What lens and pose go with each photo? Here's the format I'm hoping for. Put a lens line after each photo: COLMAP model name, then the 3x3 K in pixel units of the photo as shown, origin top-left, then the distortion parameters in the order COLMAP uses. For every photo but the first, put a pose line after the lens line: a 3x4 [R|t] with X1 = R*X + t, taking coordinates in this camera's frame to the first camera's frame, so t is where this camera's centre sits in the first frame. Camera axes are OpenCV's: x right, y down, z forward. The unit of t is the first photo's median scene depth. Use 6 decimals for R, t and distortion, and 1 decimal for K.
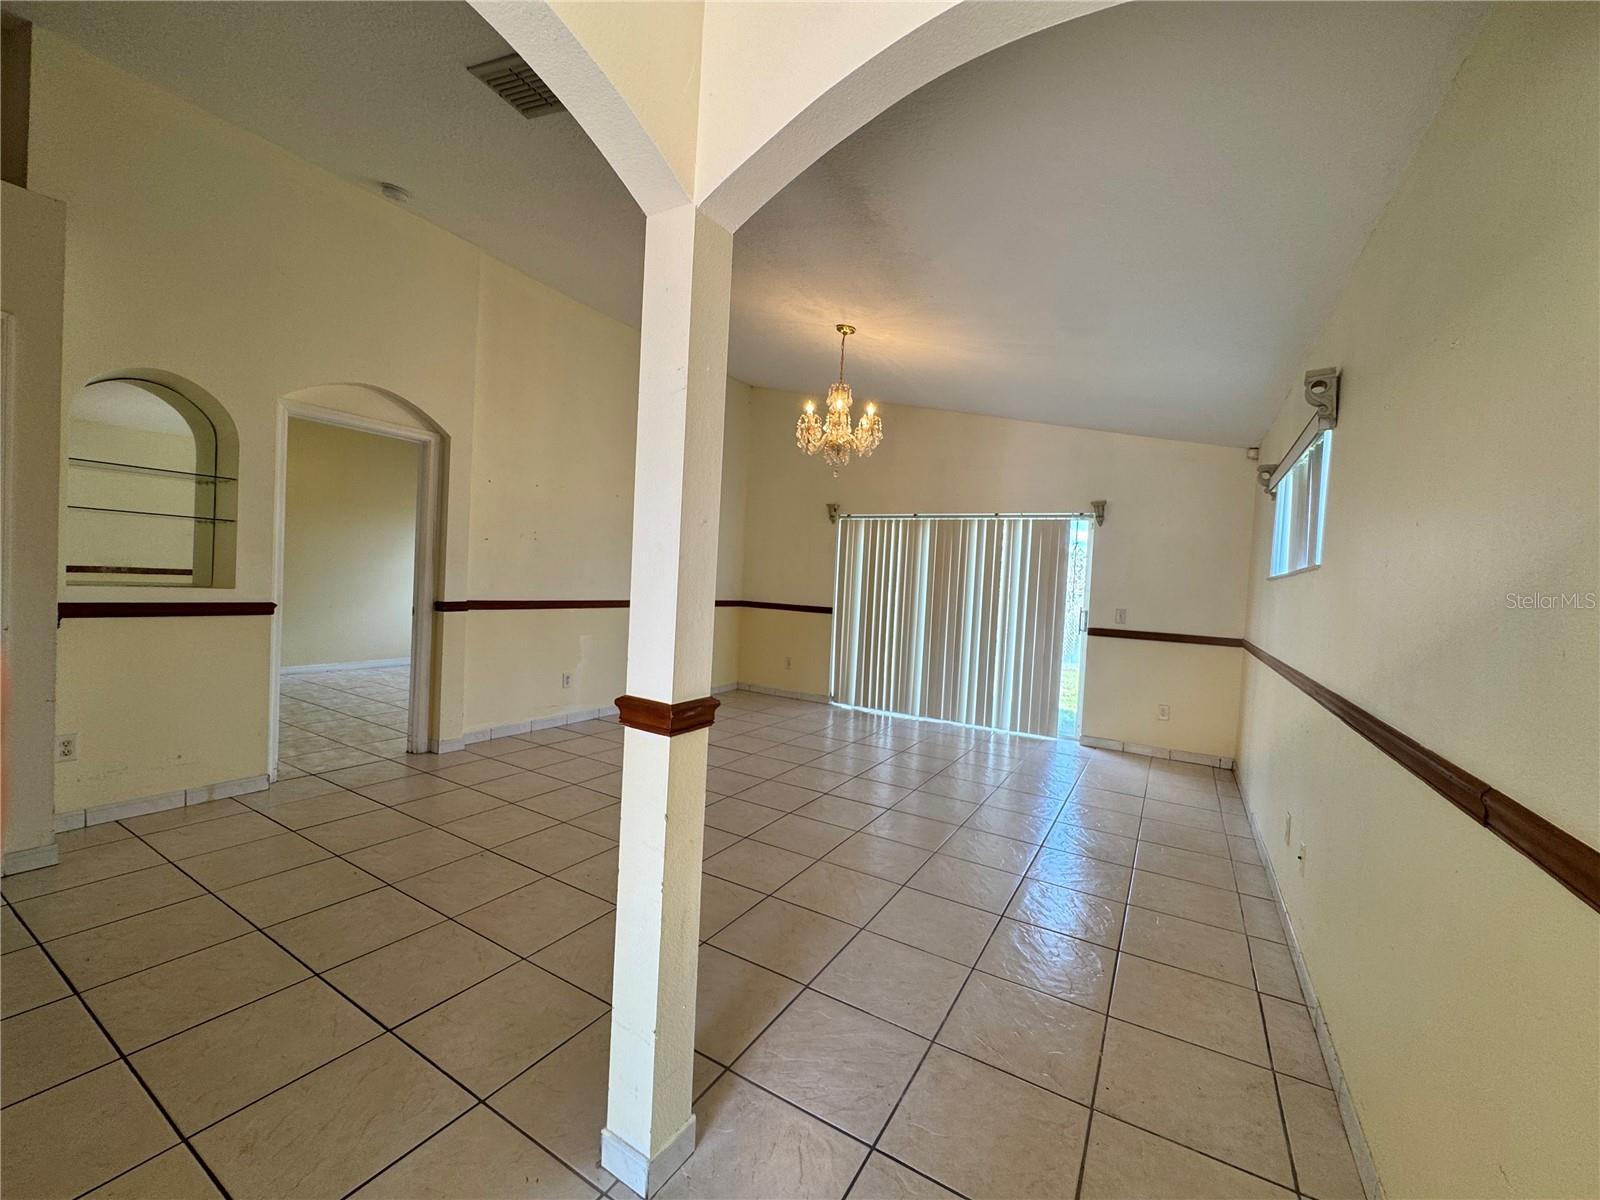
lens RADIAL K [[640.8, 0, 798.8], [0, 640.8, 598.0], [0, 0, 1]] dist [-0.001068, -0.000075]
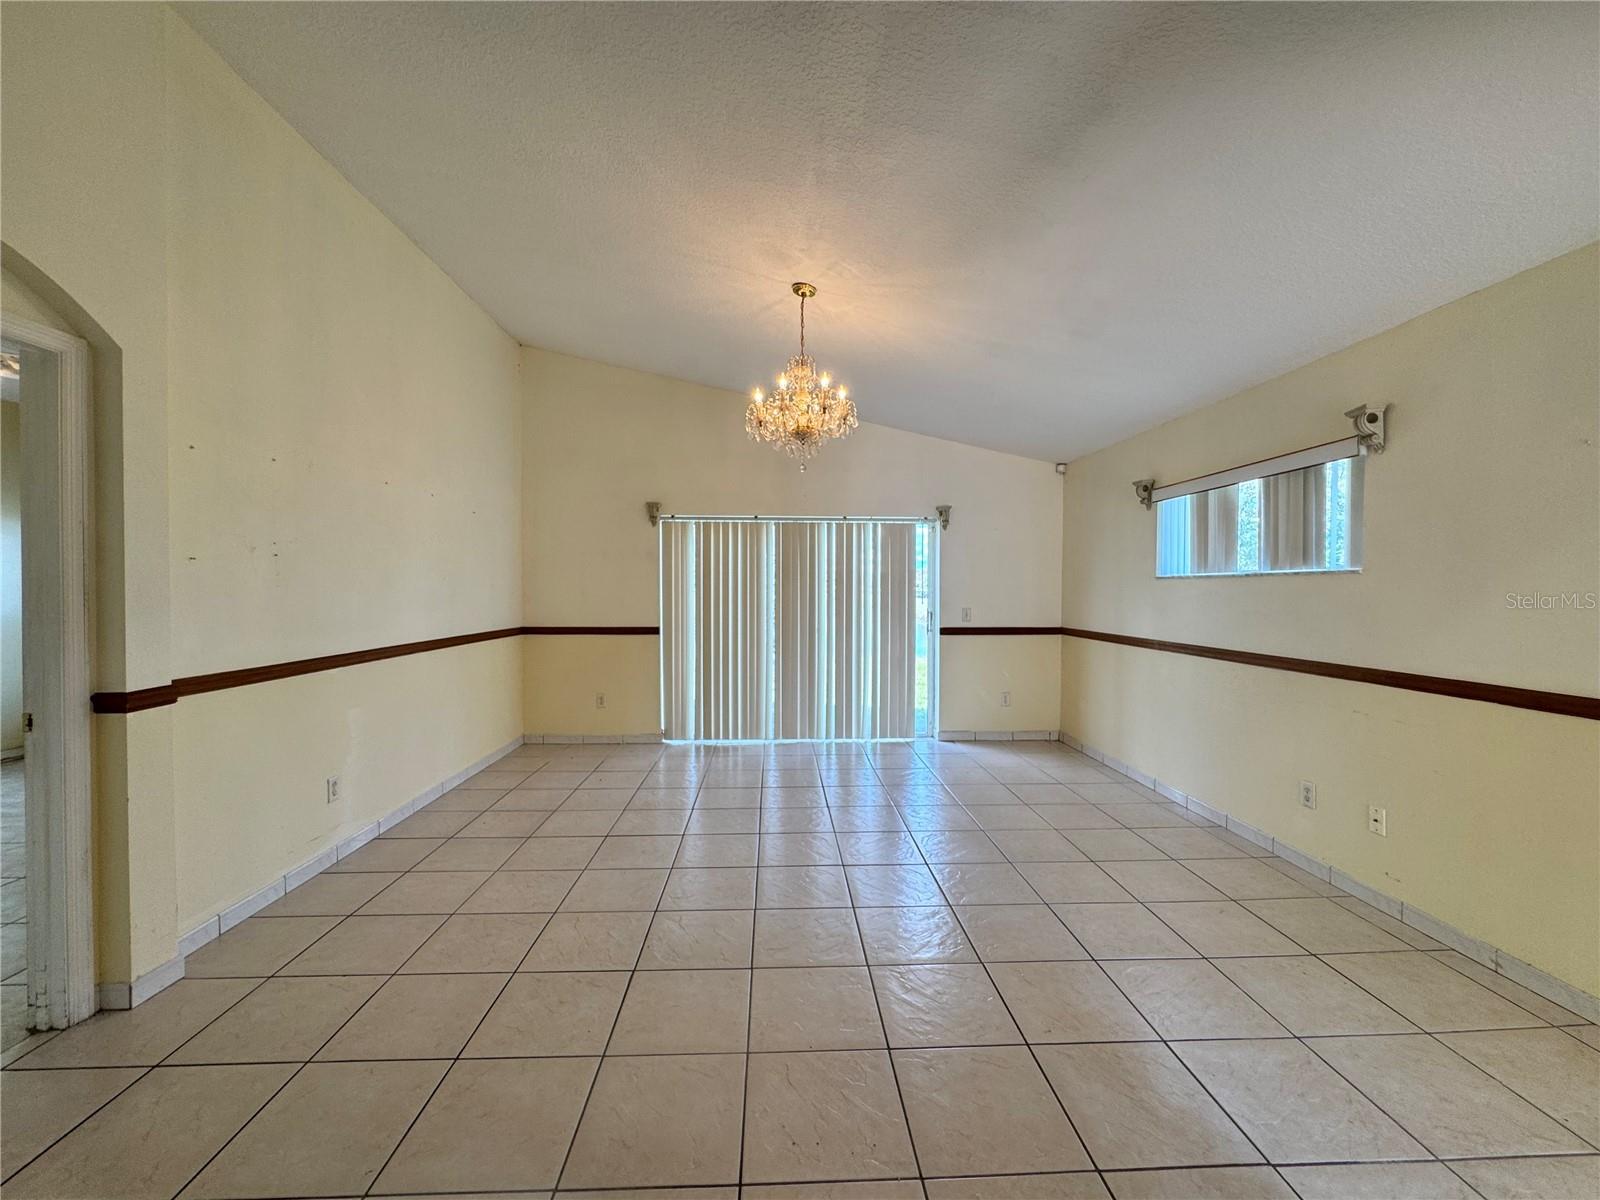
lens RADIAL K [[640.8, 0, 798.6], [0, 640.8, 596.9], [0, 0, 1]] dist [-0.001068, -0.000075]
pose [[0.837833, -0.057690, 0.542870, -0.281867], [0.056973, 0.998211, 0.018149, -0.033096], [-0.542945, 0.015723, 0.839621, 0.234244]]
